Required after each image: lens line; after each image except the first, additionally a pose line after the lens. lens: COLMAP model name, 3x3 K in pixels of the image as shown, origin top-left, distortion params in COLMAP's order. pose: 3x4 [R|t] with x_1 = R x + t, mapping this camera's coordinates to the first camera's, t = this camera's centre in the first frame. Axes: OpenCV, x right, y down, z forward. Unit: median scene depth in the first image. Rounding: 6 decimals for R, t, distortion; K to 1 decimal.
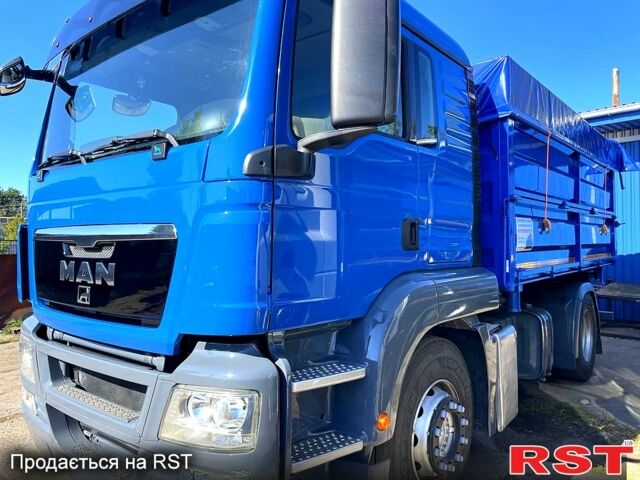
lens RADIAL K [[489.6, 0, 320.0], [0, 489.6, 240.0], [0, 0, 1]] dist [0.078100, -0.121029]
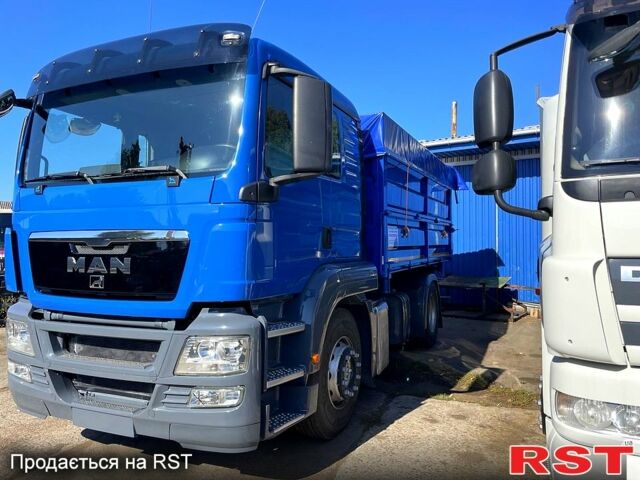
lens RADIAL K [[489.6, 0, 320.0], [0, 489.6, 240.0], [0, 0, 1]] dist [0.078100, -0.121029]
pose [[0.963502, 0.003567, 0.267678, -0.186830], [-0.002558, 0.999988, -0.004117, 0.000954], [-0.267689, 0.003282, 0.963500, -0.338729]]
